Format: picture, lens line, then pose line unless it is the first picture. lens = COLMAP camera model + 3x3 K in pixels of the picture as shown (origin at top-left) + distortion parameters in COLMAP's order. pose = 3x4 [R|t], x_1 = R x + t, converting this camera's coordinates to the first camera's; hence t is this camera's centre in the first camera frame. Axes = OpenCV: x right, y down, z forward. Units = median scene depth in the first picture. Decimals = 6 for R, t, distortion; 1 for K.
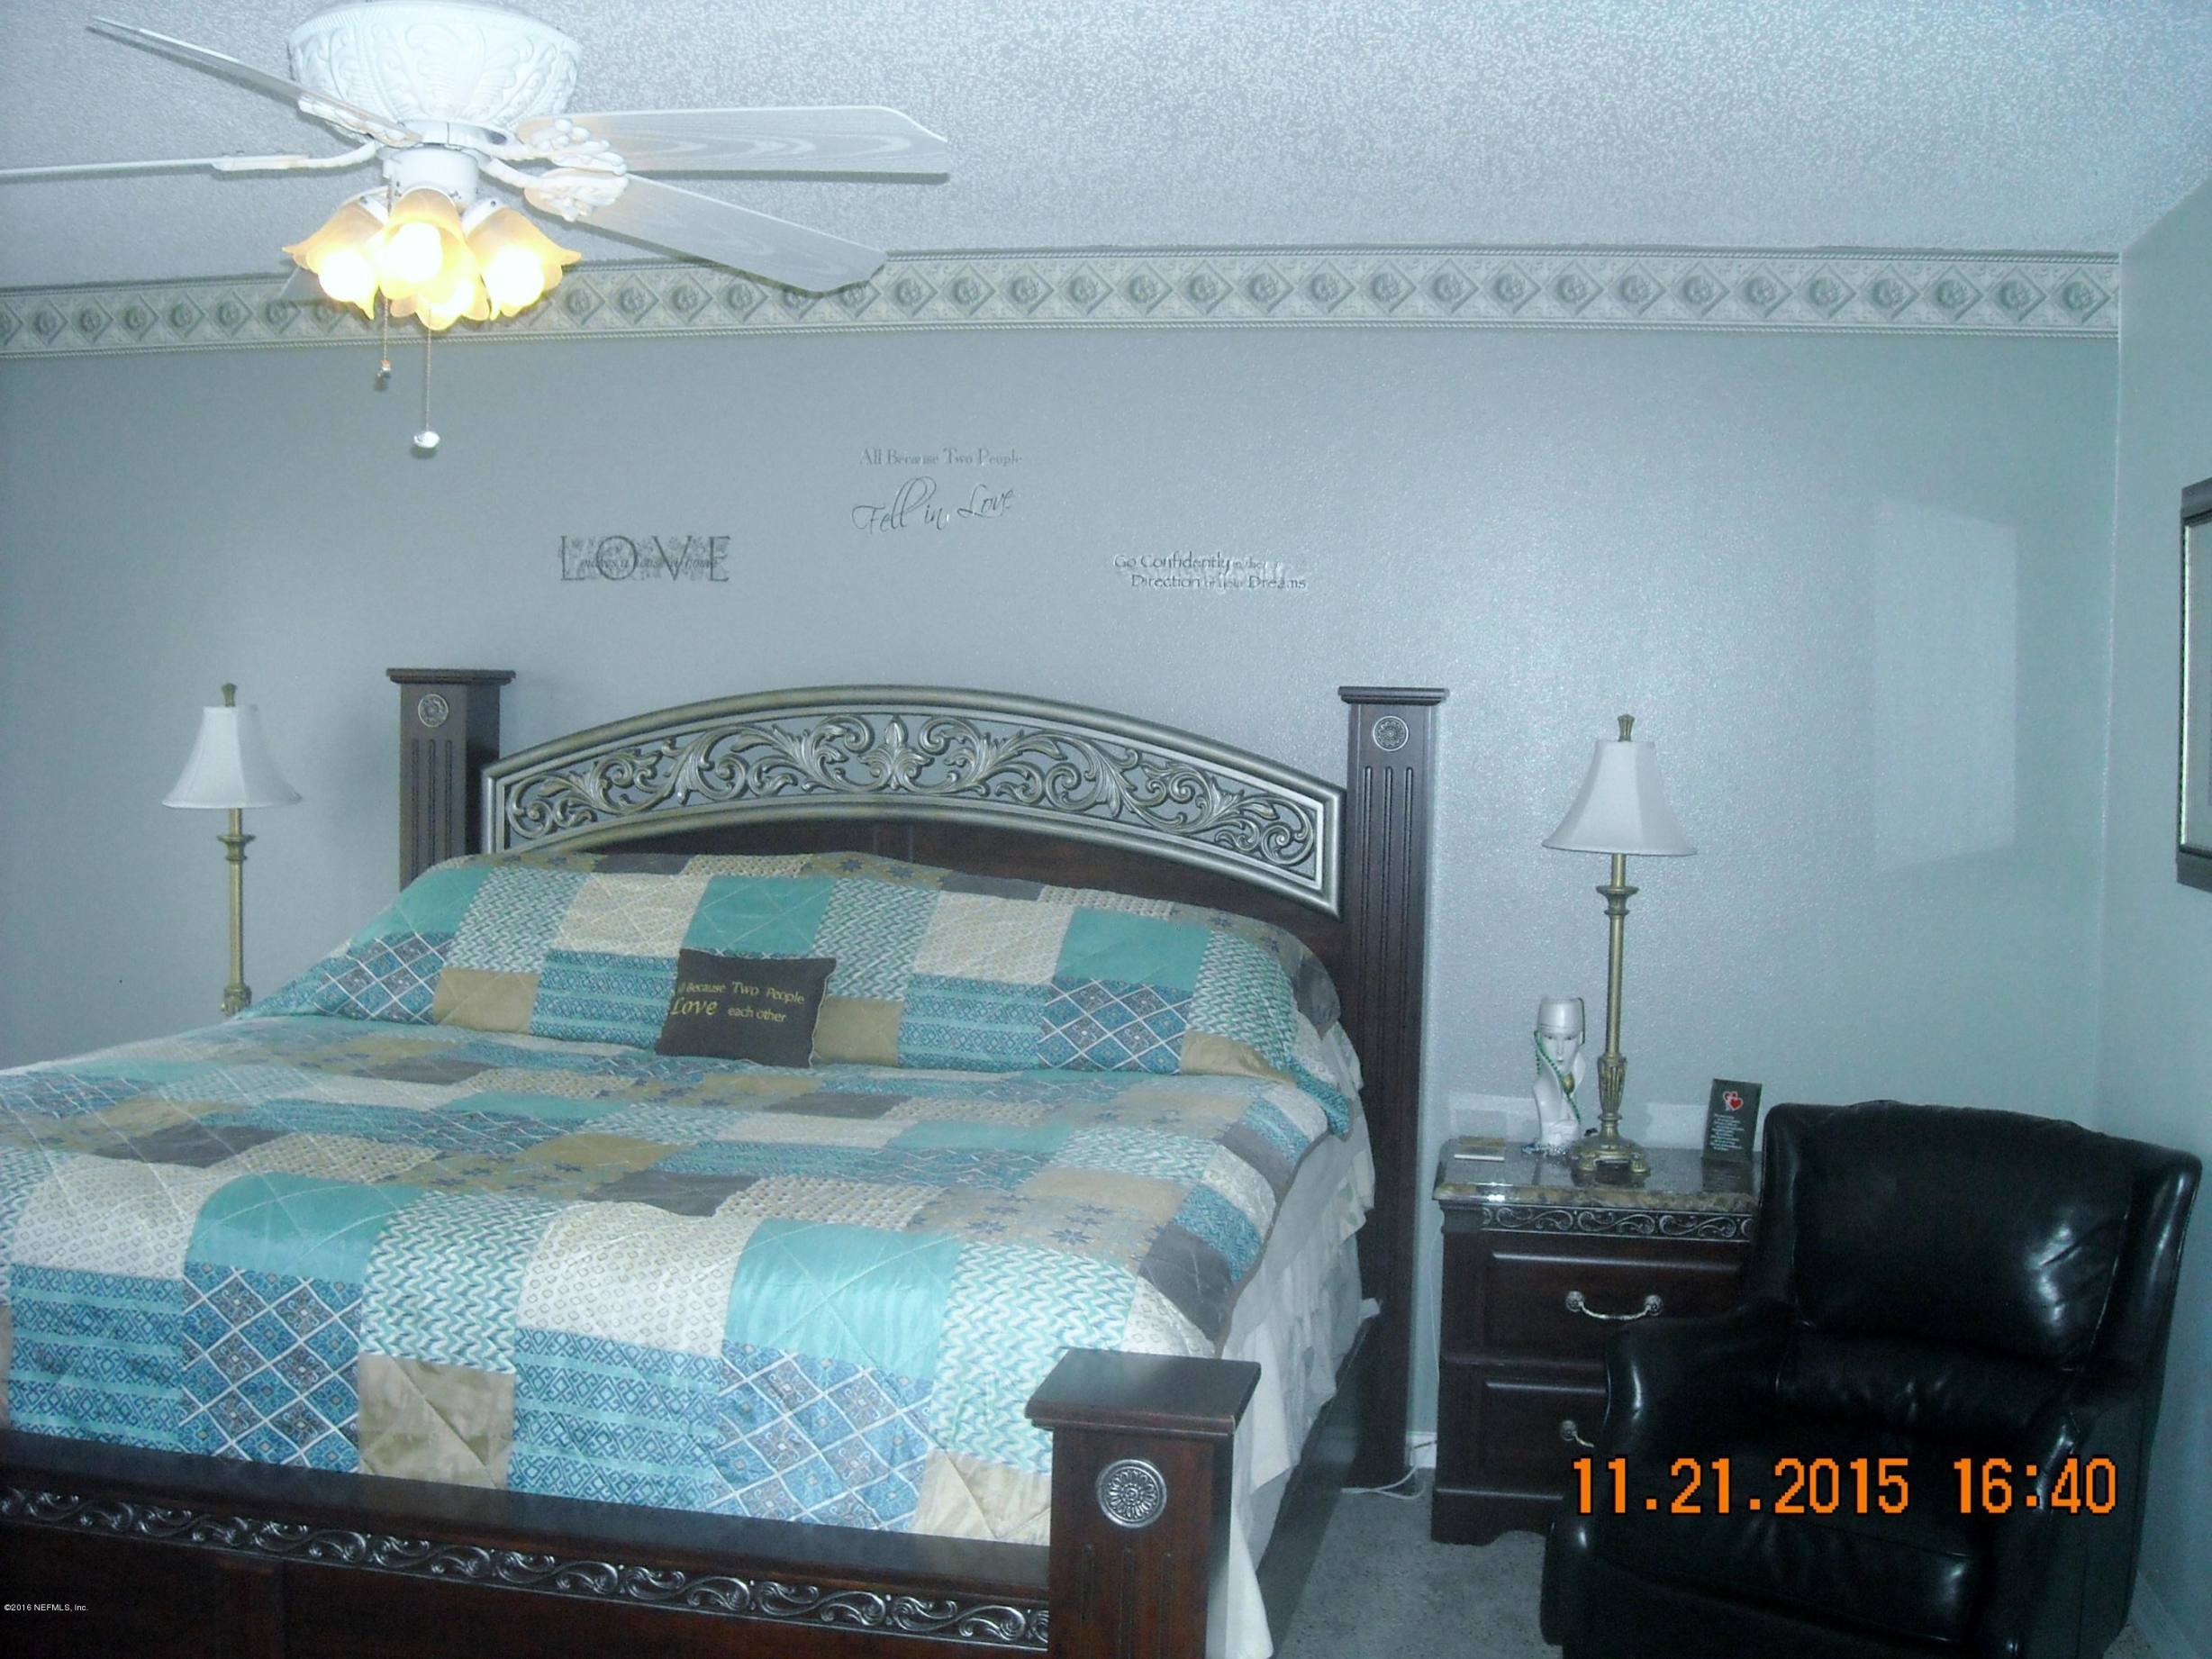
lens RADIAL K [[2289.3, 0, 1106.0], [0, 2289.3, 829.5], [0, 0, 1]] dist [-0.185468, 0.121684]
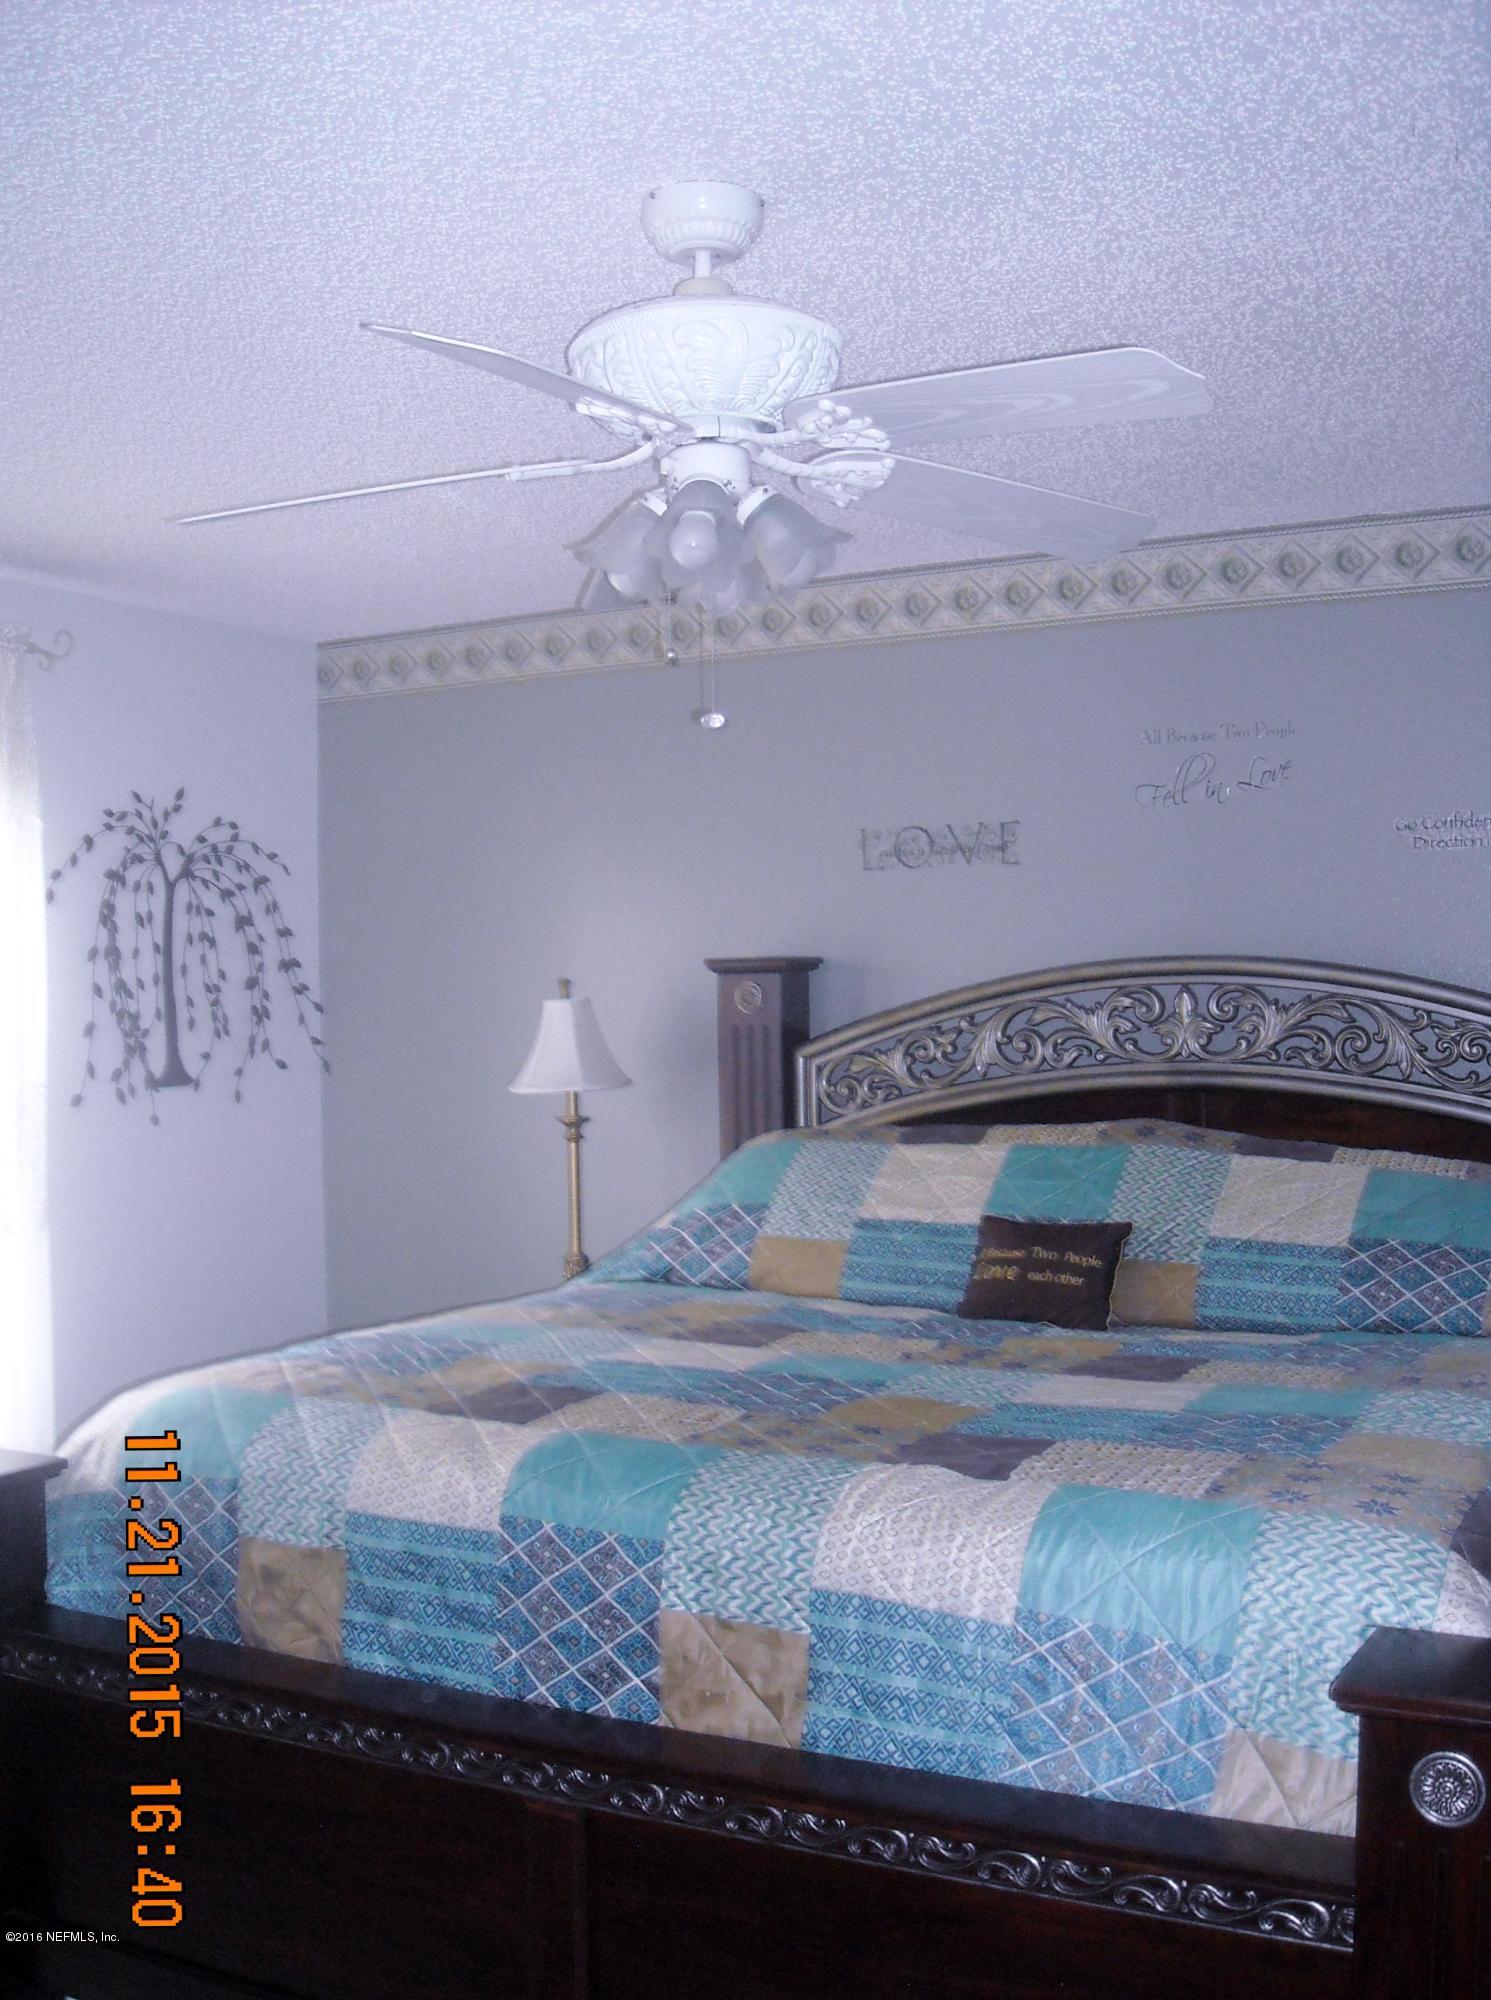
lens RADIAL K [[2069.9, 0, 721.6], [0, 2069.9, 1021.3], [0, 0, 1]] dist [-0.185468, 0.121684]
pose [[0.949559, -0.033367, -0.311807, -0.006501], [0.019157, 0.998638, -0.048527, 0.011093], [0.313001, 0.040106, 0.948905, 0.104772]]
